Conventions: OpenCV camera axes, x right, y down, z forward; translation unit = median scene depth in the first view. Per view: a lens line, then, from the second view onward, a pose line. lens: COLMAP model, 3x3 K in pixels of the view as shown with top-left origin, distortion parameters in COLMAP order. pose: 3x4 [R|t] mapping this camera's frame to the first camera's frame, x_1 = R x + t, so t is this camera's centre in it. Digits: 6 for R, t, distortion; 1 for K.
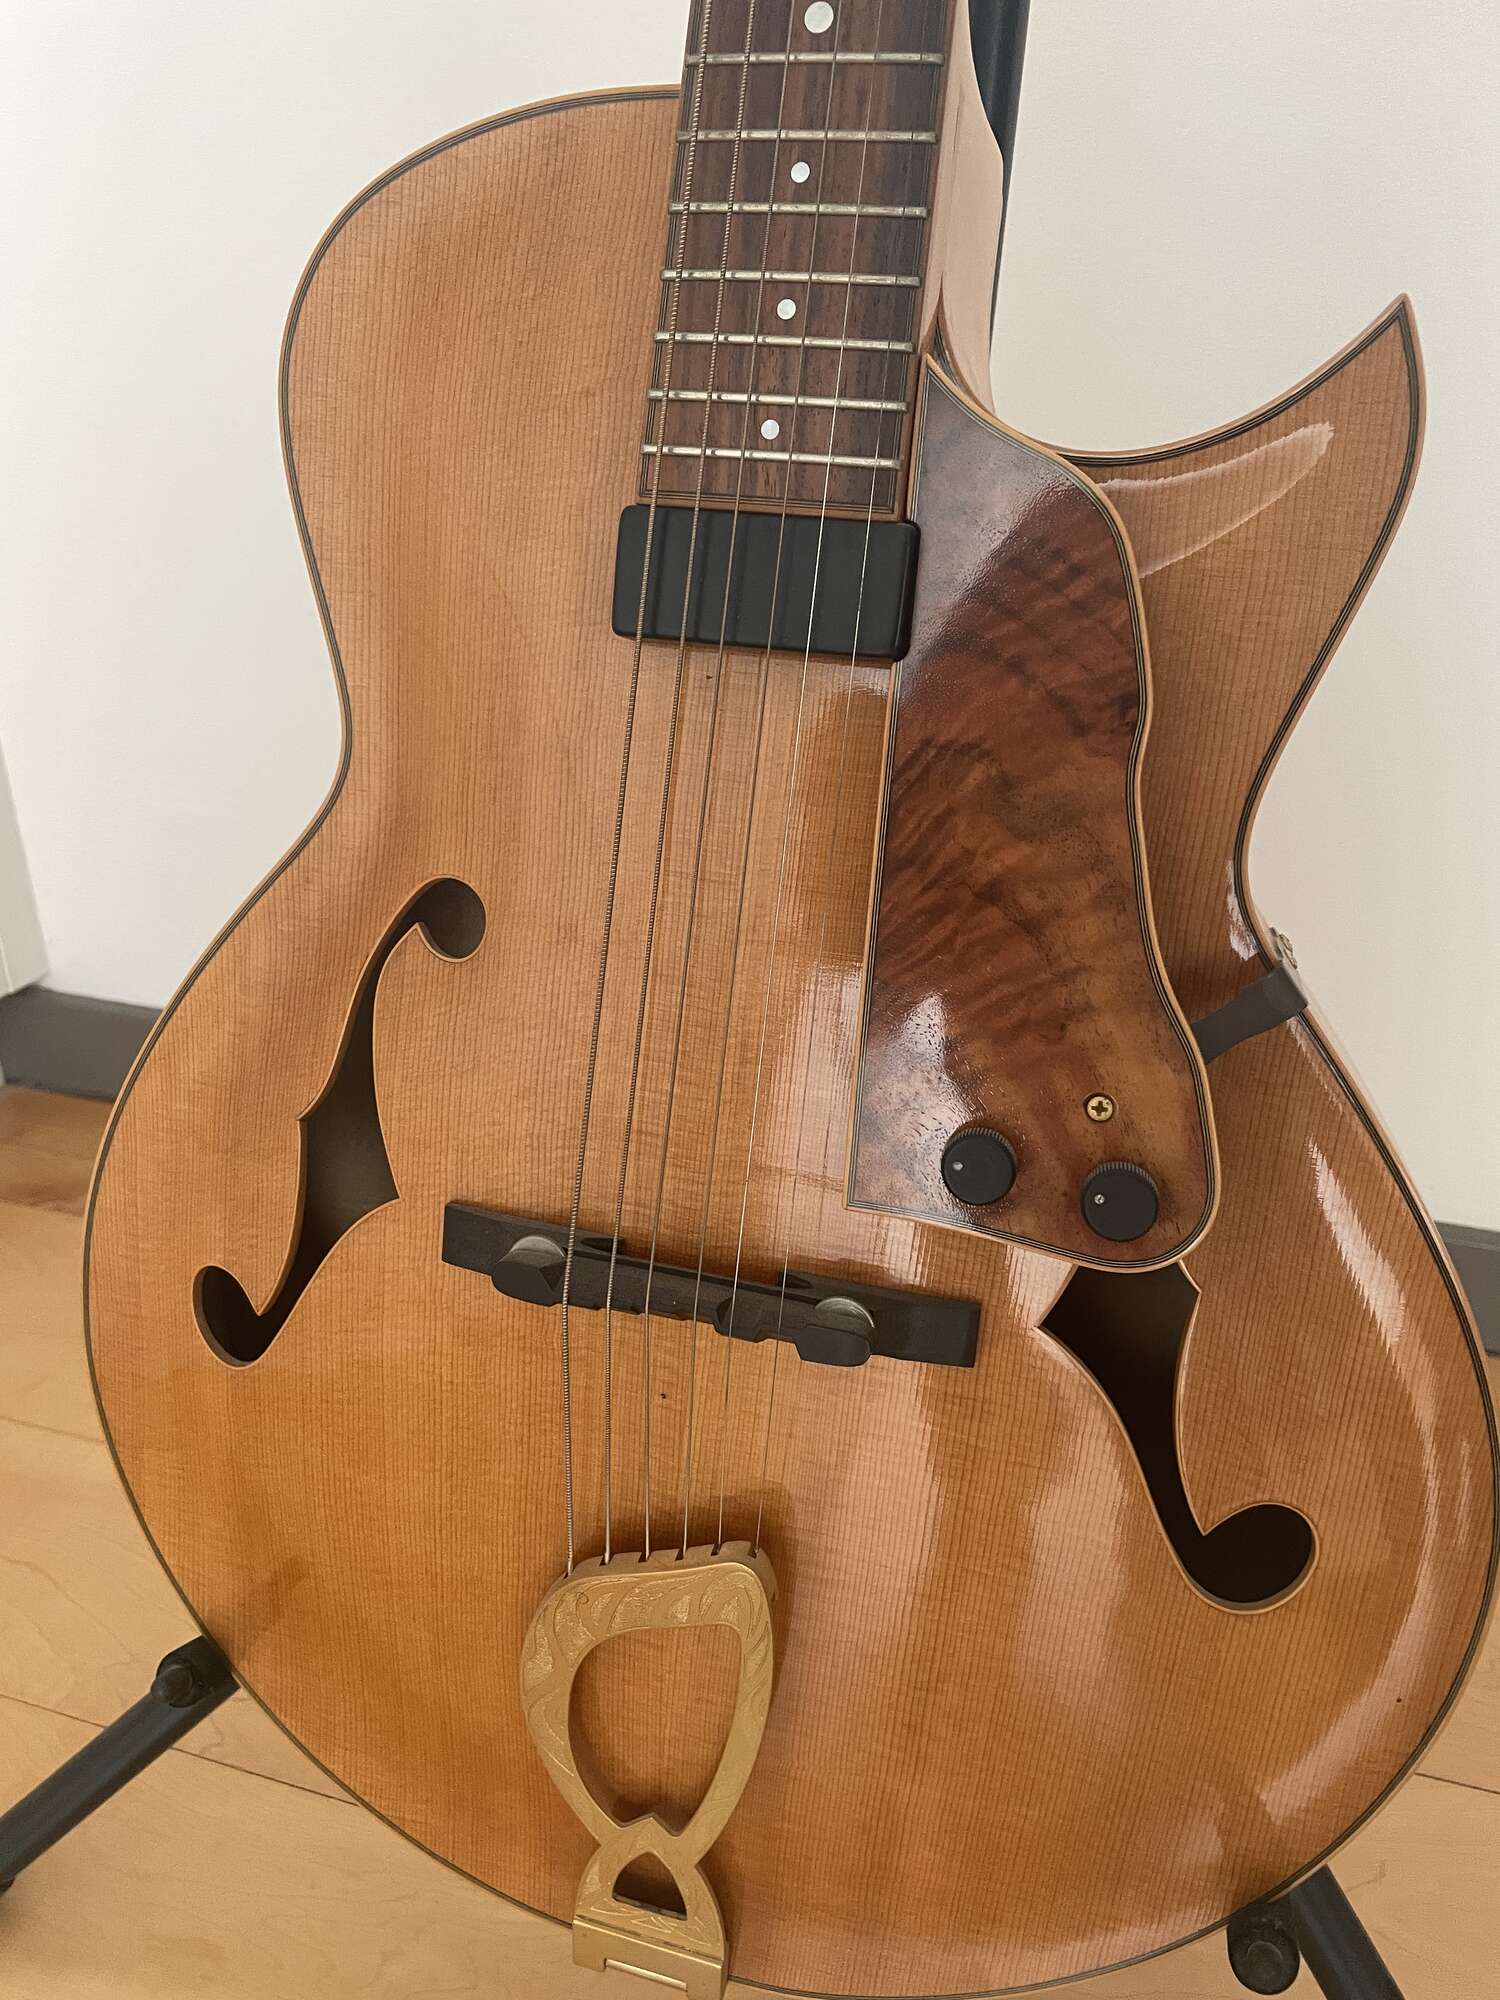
lens RADIAL K [[1482.0, 0, 743.5], [0, 1482.0, 1000.7], [0, 0, 1]] dist [0.000906, -0.003469]
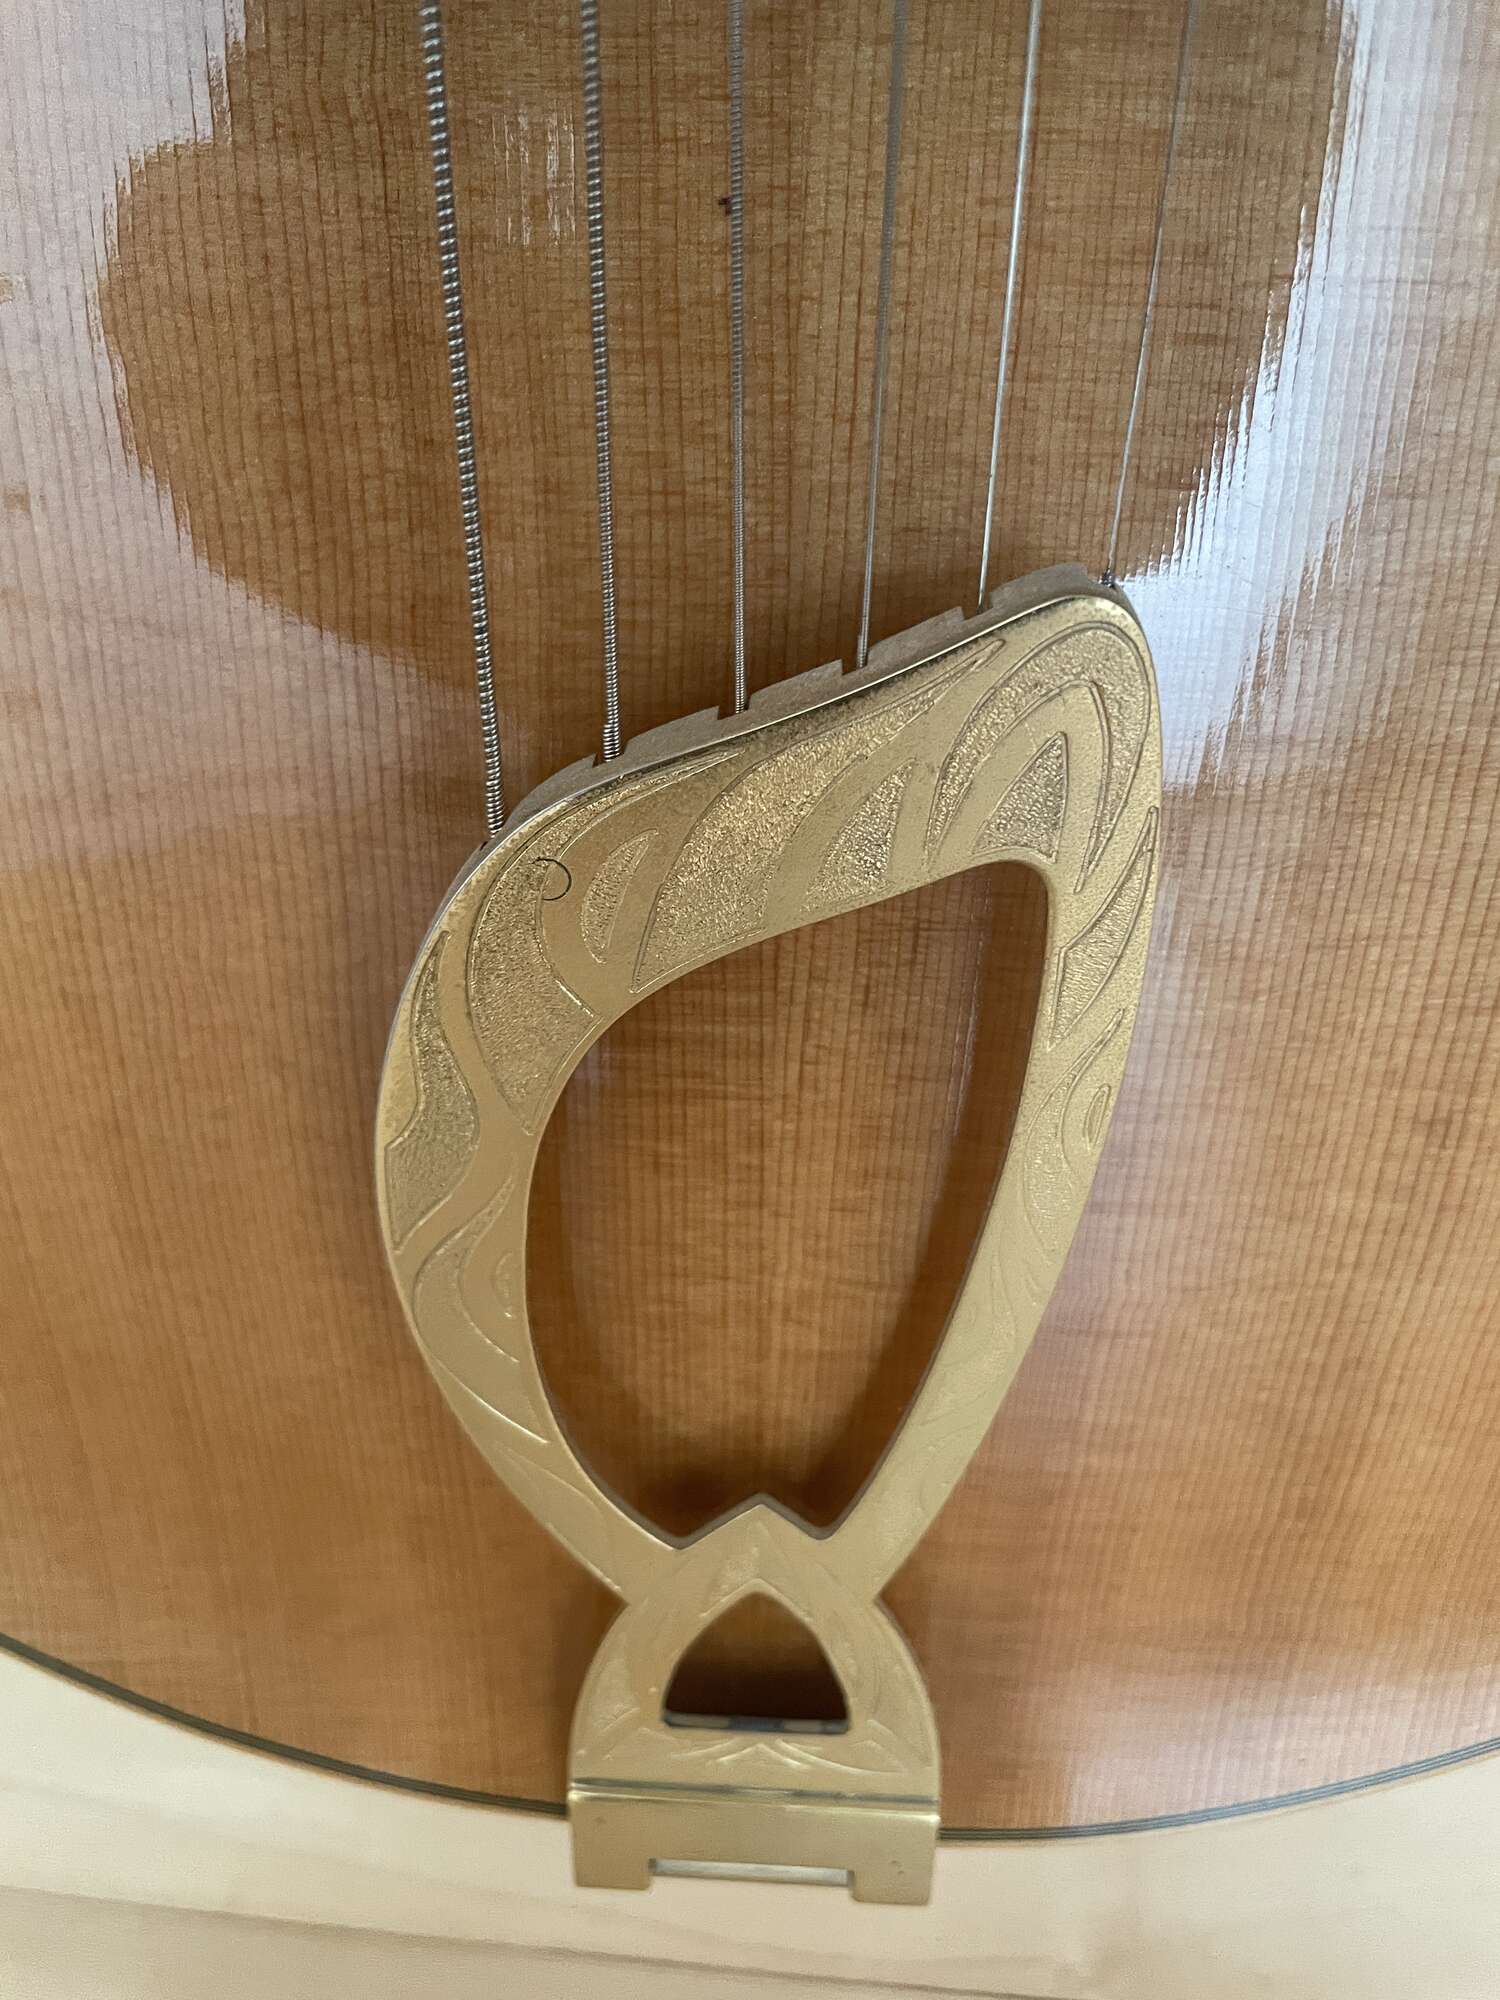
lens RADIAL K [[1482.0, 0, 752.7], [0, 1482.0, 995.9], [0, 0, 1]] dist [0.000906, -0.003469]
pose [[0.973207, -0.127625, 0.191260, -0.120602], [0.108368, 0.988226, 0.108008, 0.369917], [-0.202792, -0.084388, 0.975579, 0.619742]]
